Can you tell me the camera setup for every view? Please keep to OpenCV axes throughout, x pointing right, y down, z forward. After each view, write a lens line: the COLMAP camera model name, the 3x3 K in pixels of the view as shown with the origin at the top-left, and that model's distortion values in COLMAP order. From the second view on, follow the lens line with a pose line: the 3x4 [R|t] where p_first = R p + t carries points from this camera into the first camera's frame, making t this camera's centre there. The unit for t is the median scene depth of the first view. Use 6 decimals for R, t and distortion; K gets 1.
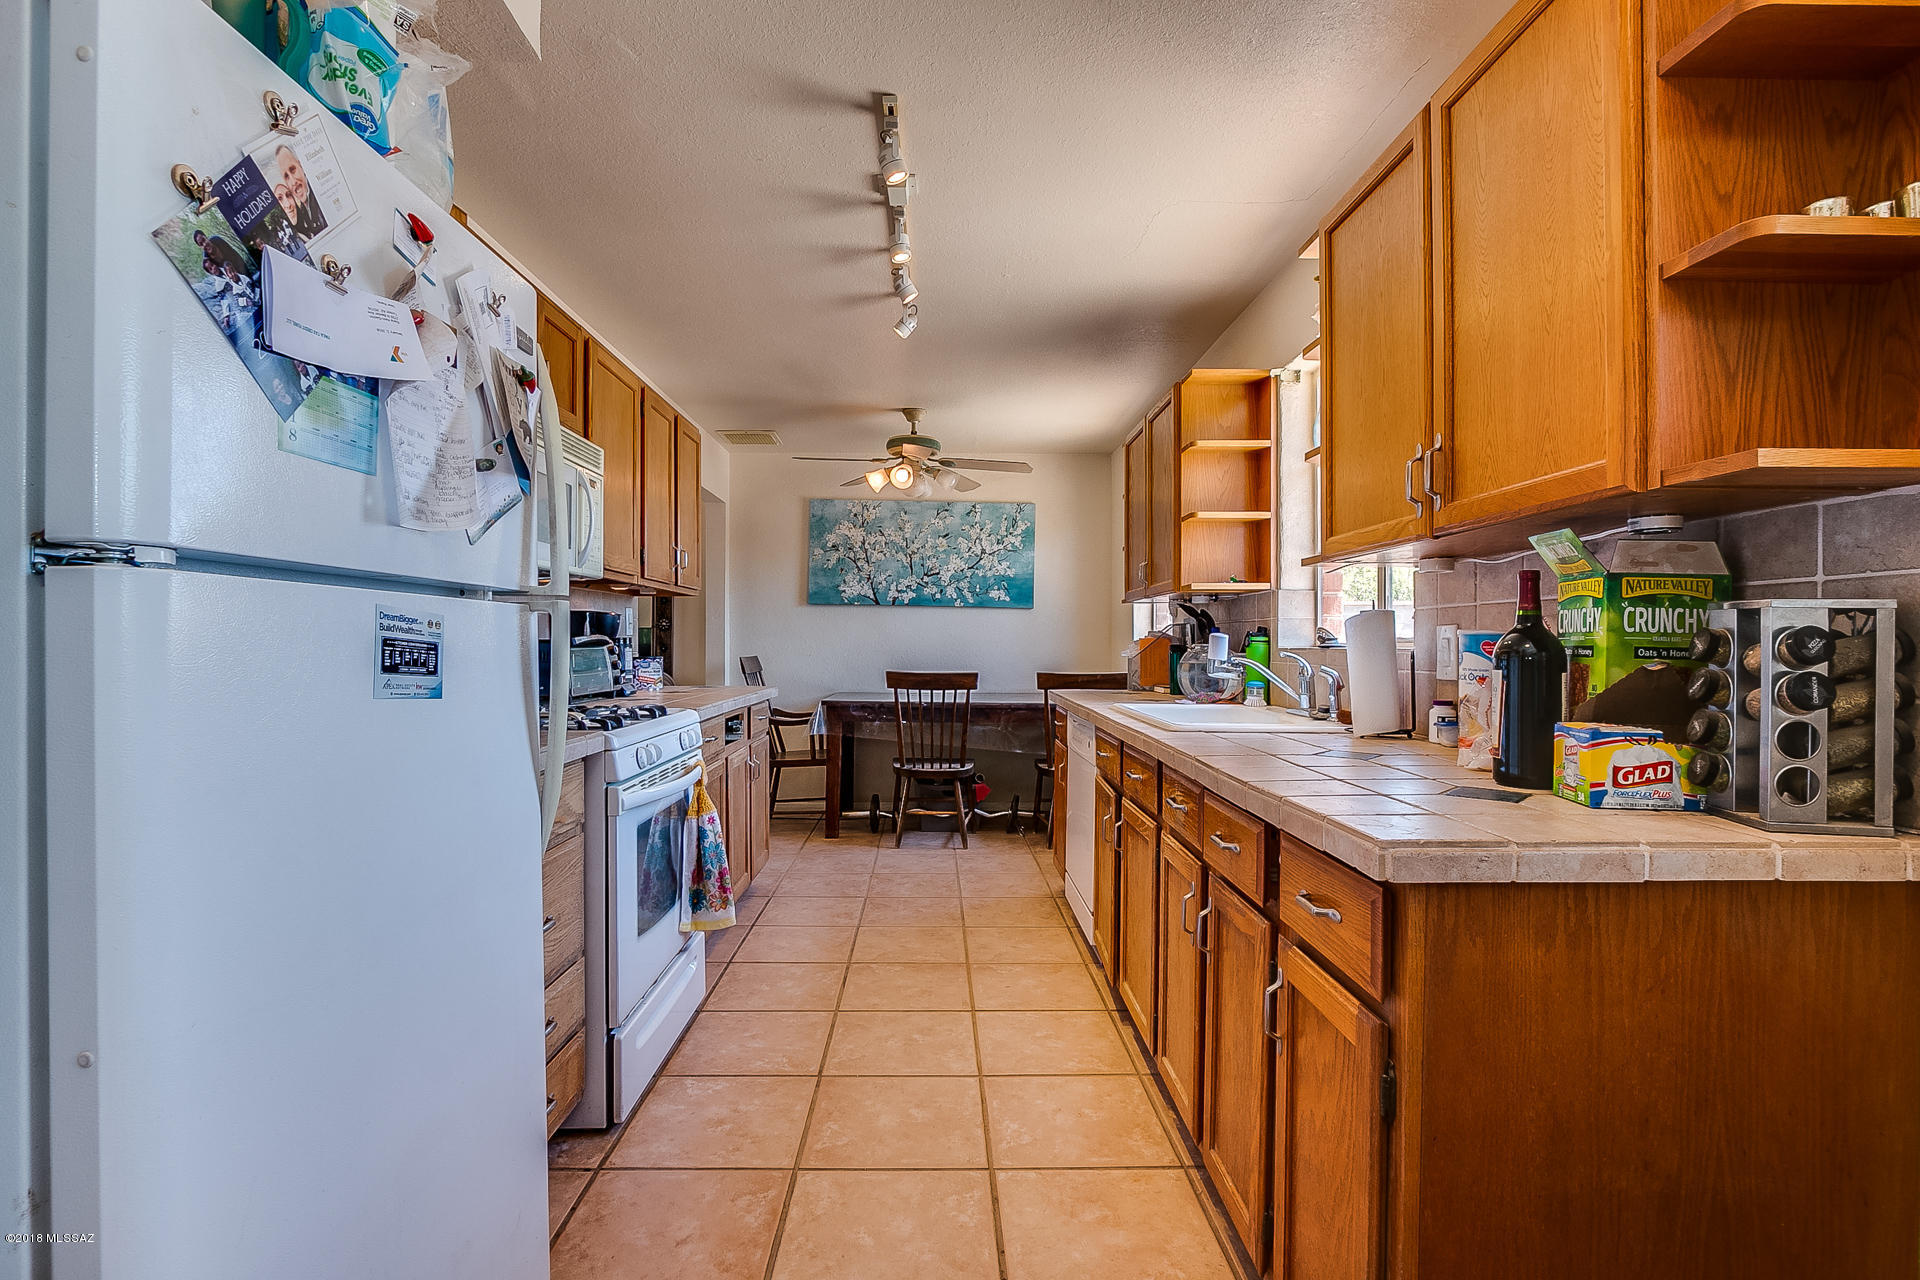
lens RADIAL K [[918.0, 0, 960.0], [0, 918.0, 640.0], [0, 0, 1]] dist [-0.022065, 0.001538]
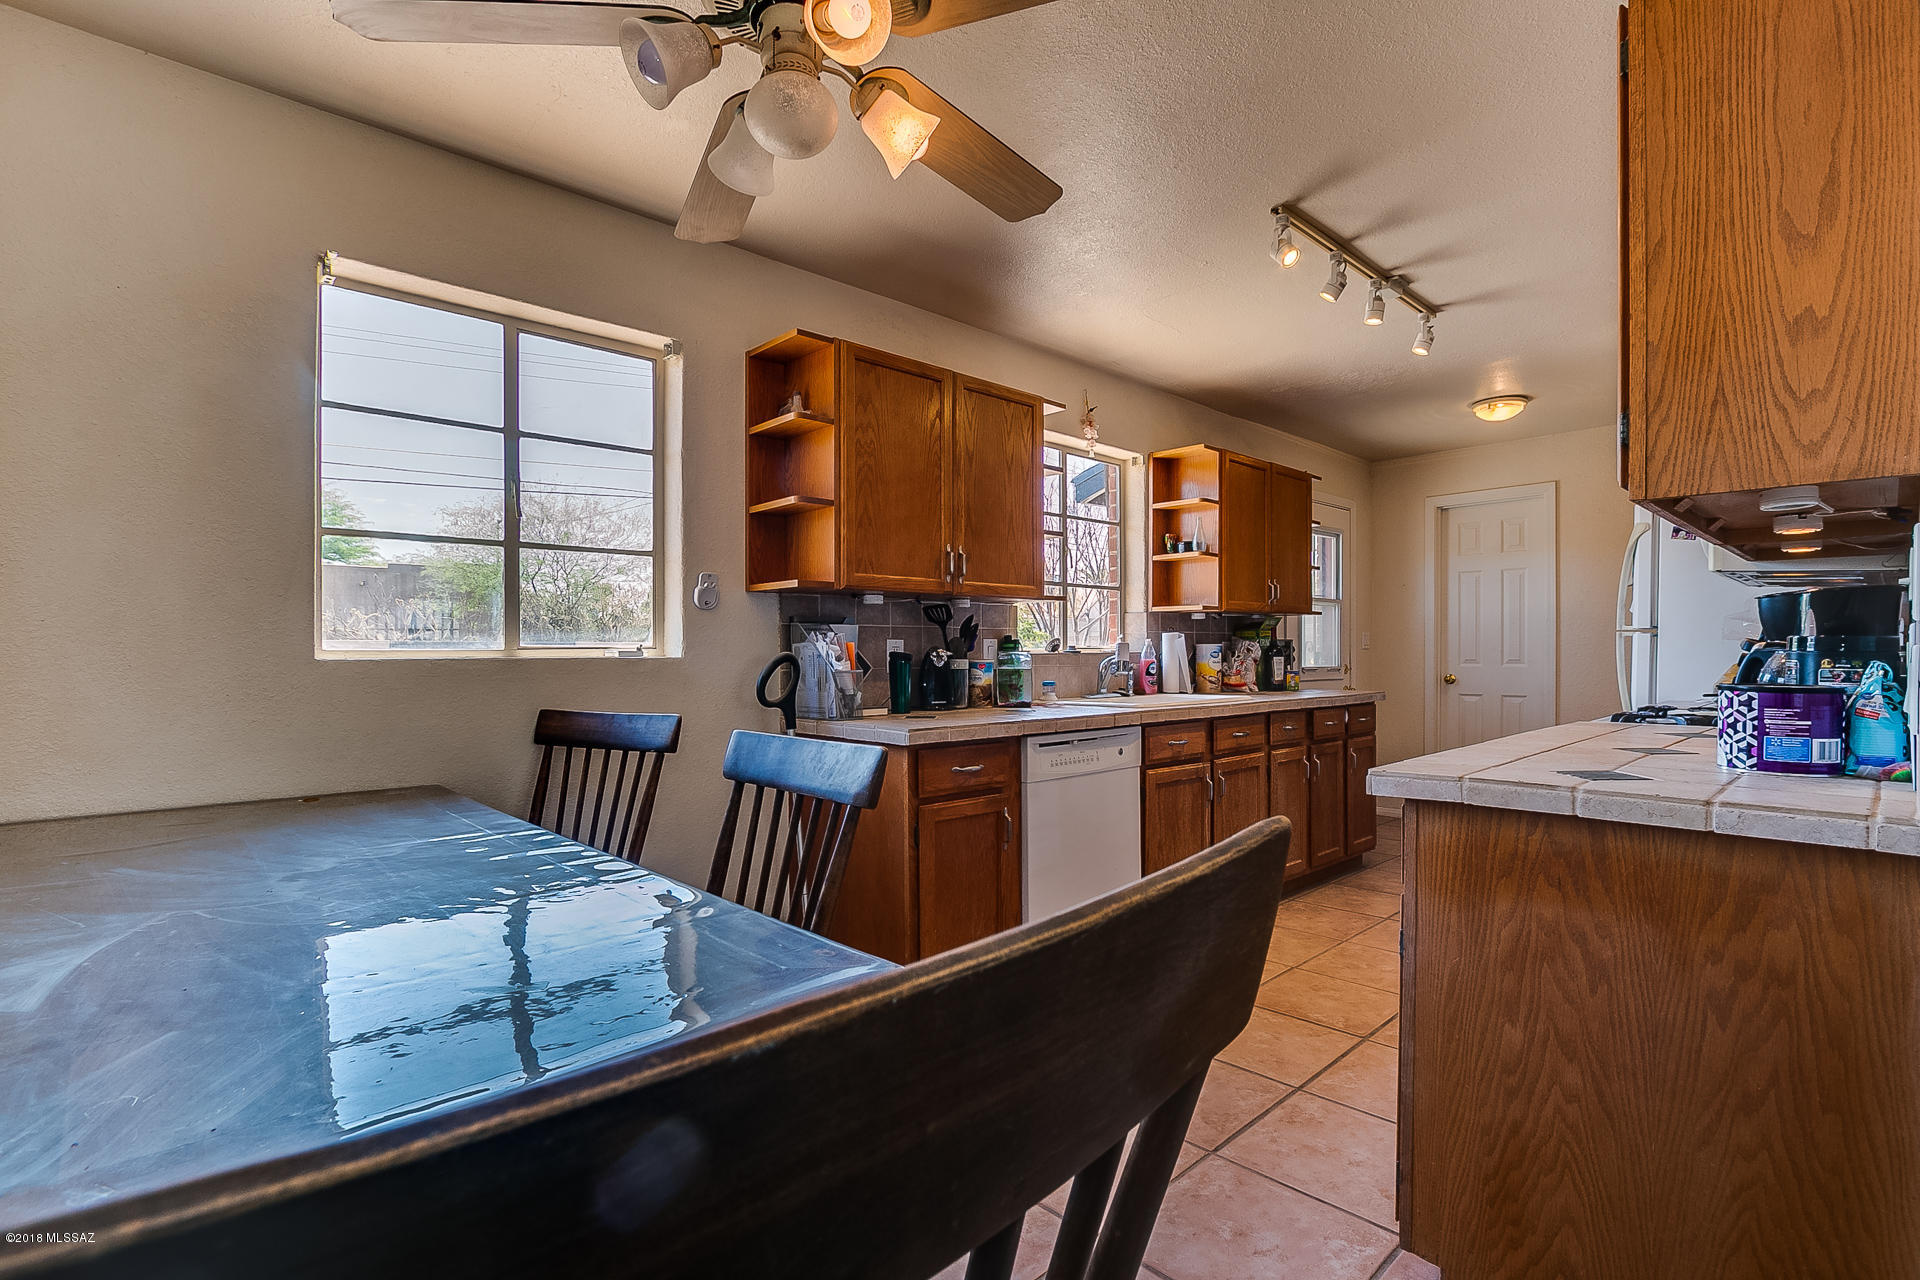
lens RADIAL K [[894.0, 0, 950.6], [0, 894.0, 660.3], [0, 0, 1]] dist [-0.022103, 0.008616]
pose [[-0.662584, -0.008875, 0.748935, -1.045974], [-0.001912, 0.999947, 0.010158, 0.014037], [-0.748985, 0.005299, -0.662565, 3.991038]]
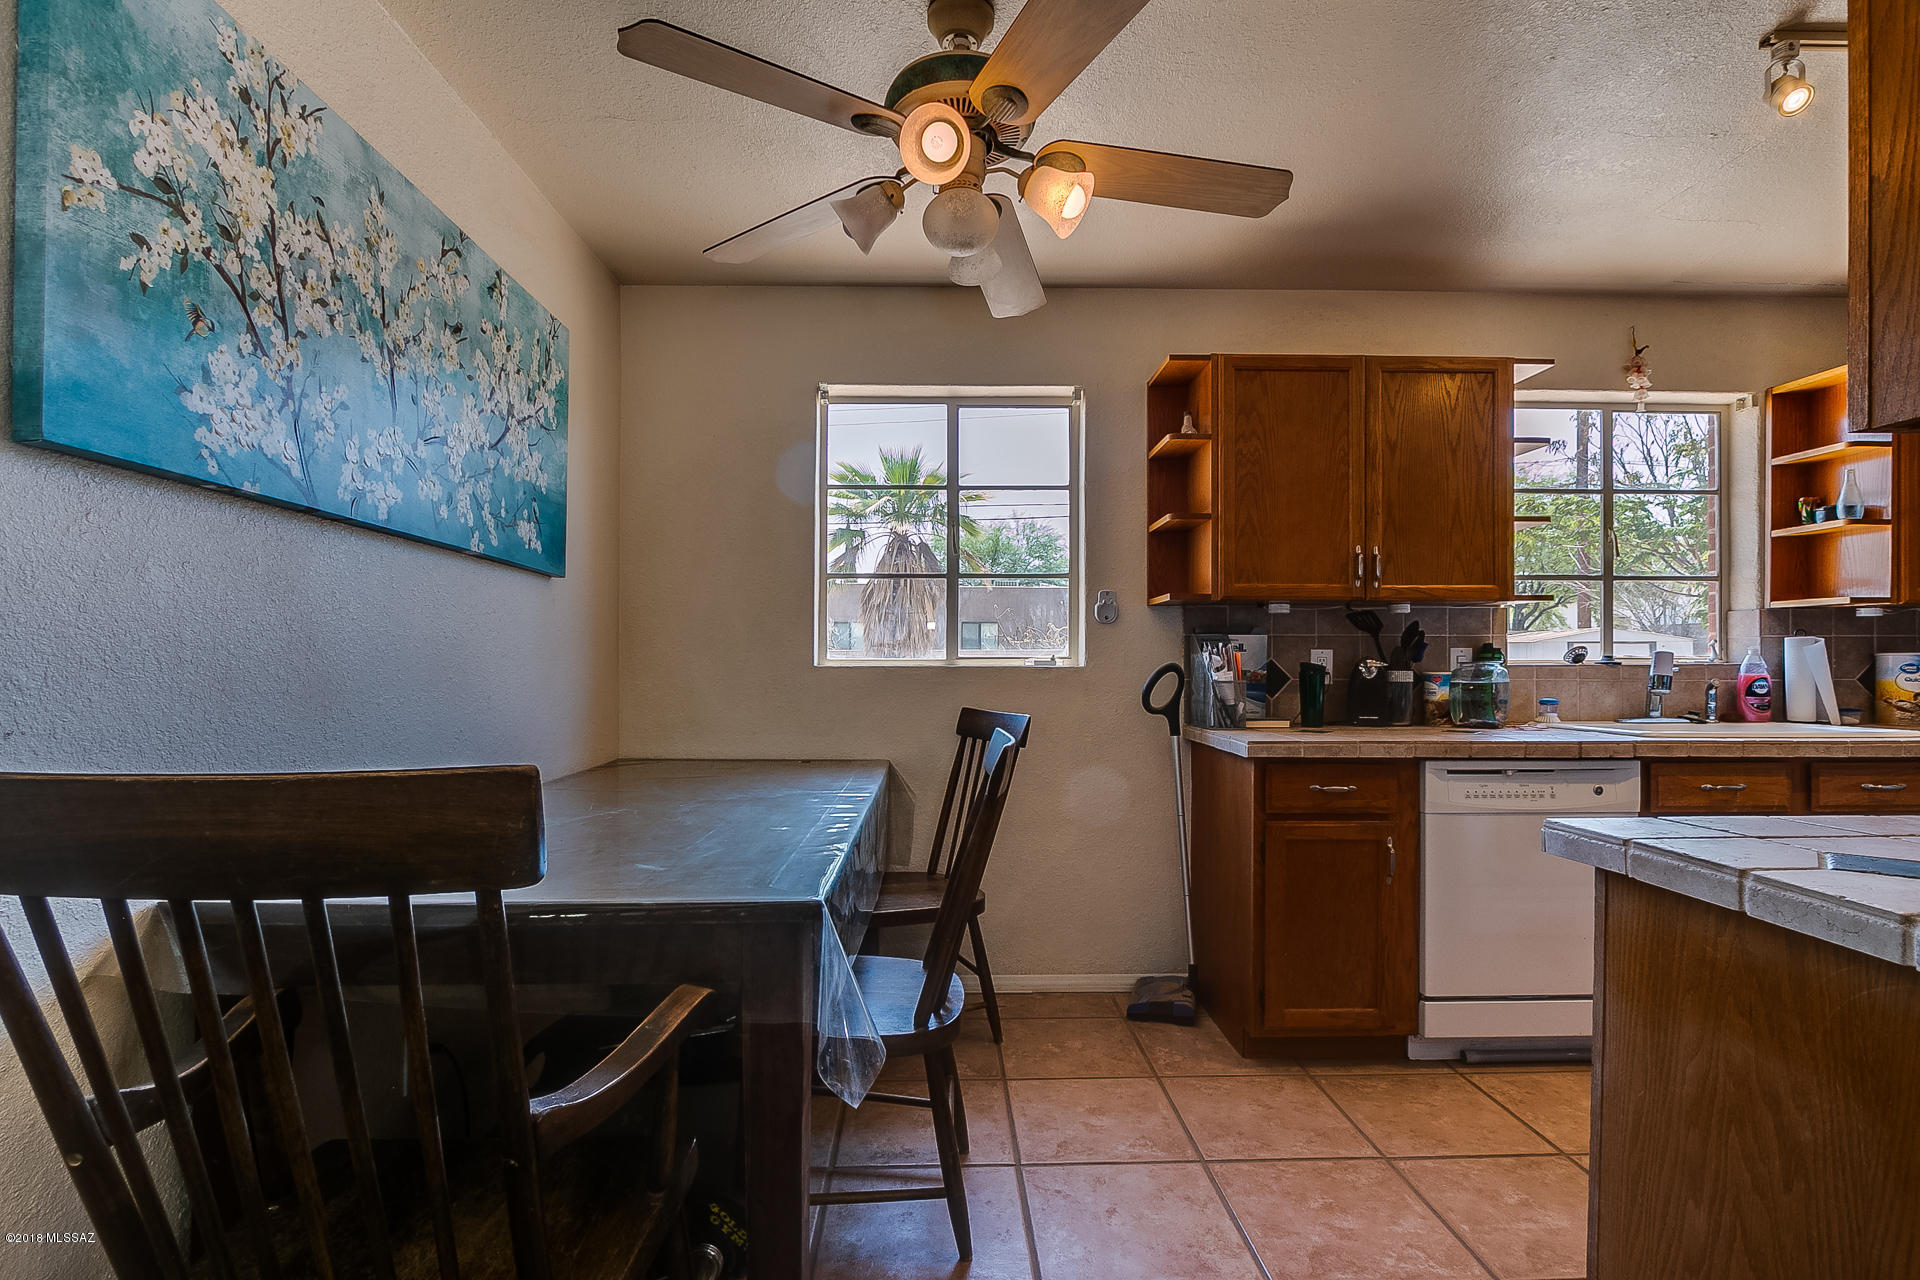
lens RADIAL K [[894.0, 0, 950.6], [0, 894.0, 660.3], [0, 0, 1]] dist [-0.022103, 0.008616]
pose [[0.003809, -0.004050, 0.999985, -1.395974], [-0.004254, 0.999983, 0.004066, 0.006614], [-0.999984, -0.004270, 0.003792, 3.469961]]
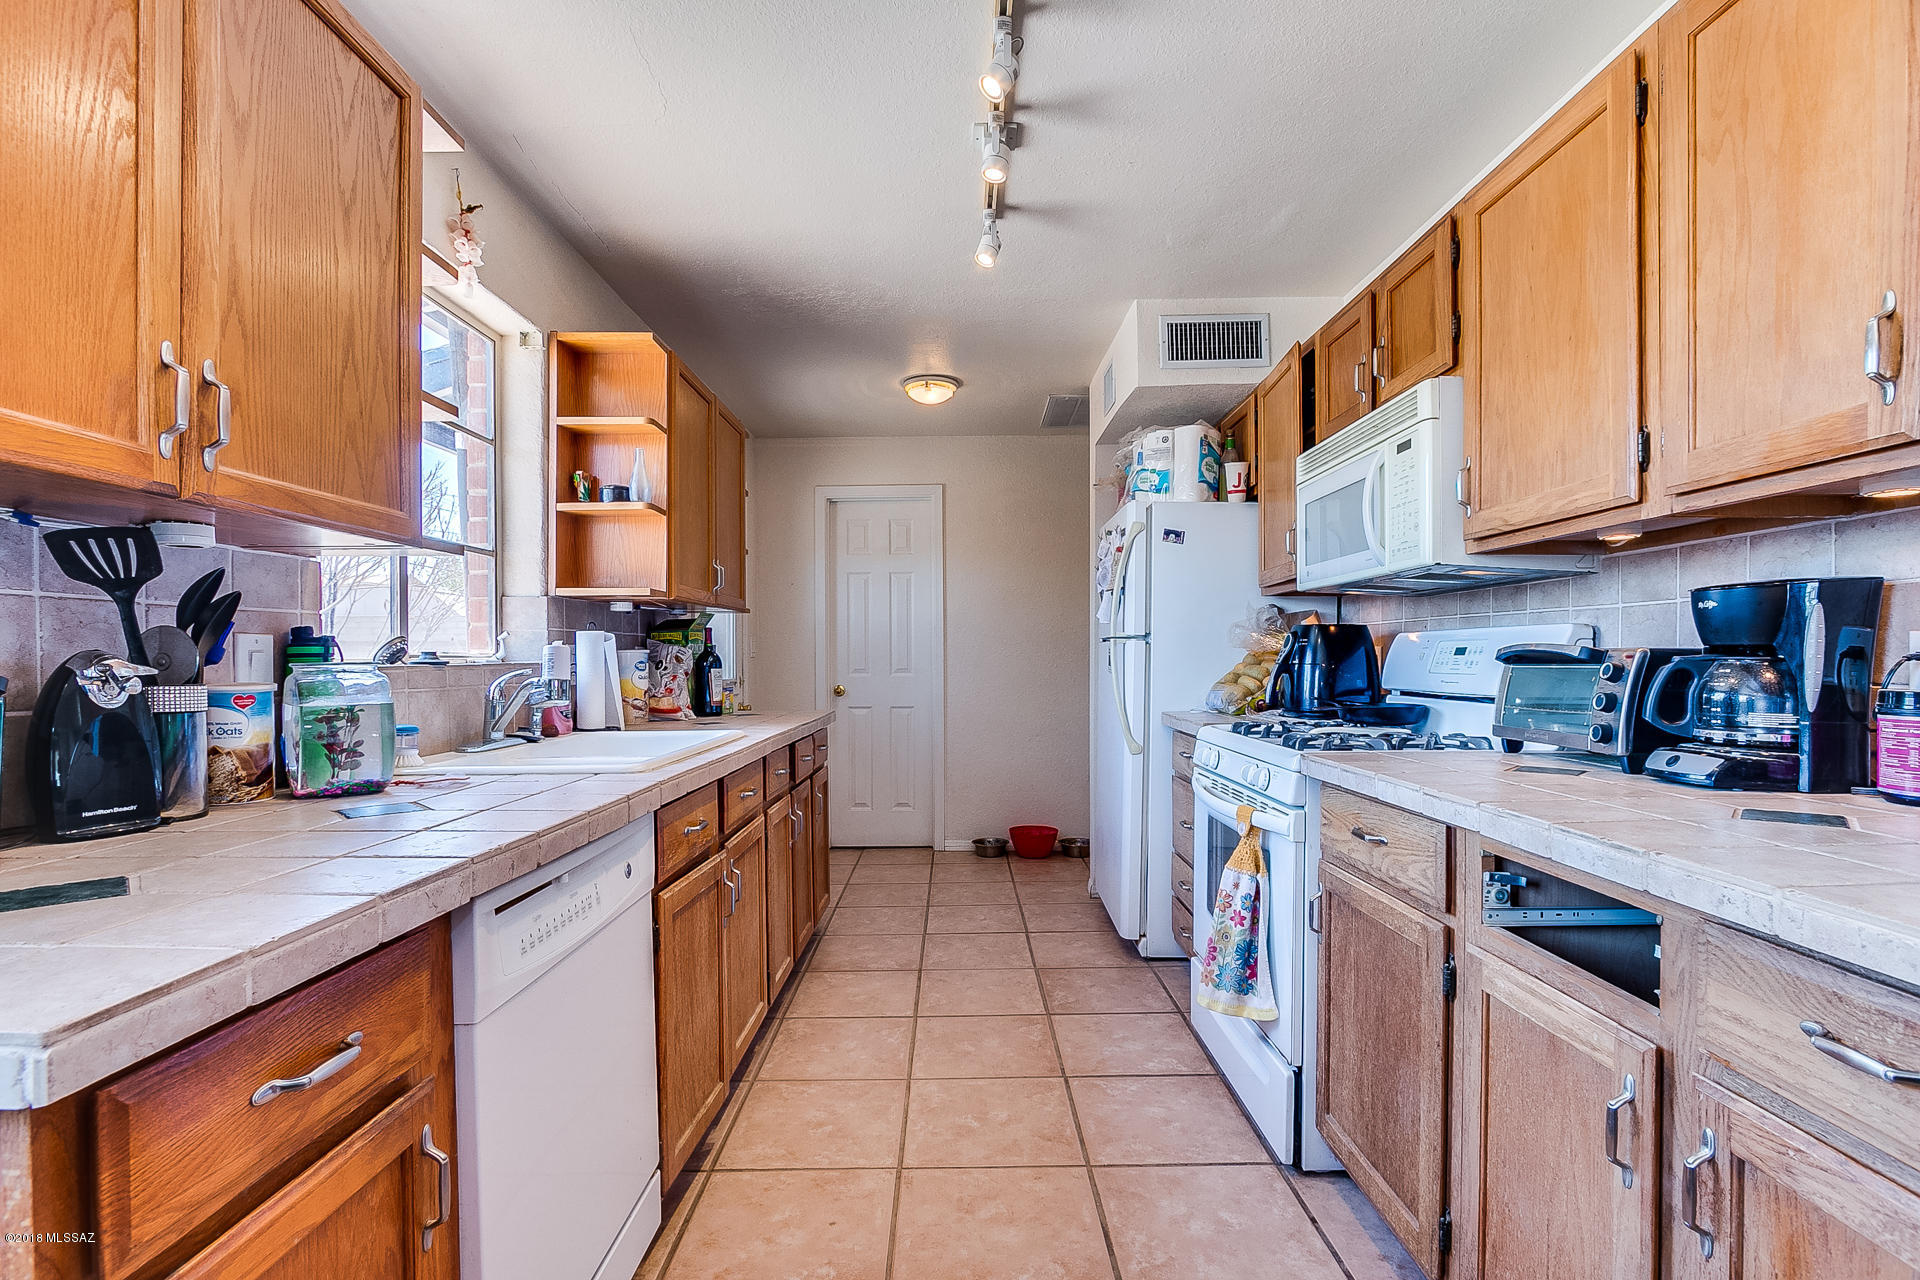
lens RADIAL K [[894.0, 0, 950.6], [0, 894.0, 660.3], [0, 0, 1]] dist [-0.022103, 0.008616]
pose [[-0.999588, 0.000867, 0.028684, -0.087609], [0.000876, 1.000000, 0.000318, 0.010886], [-0.028684, 0.000343, -0.999588, 3.263742]]
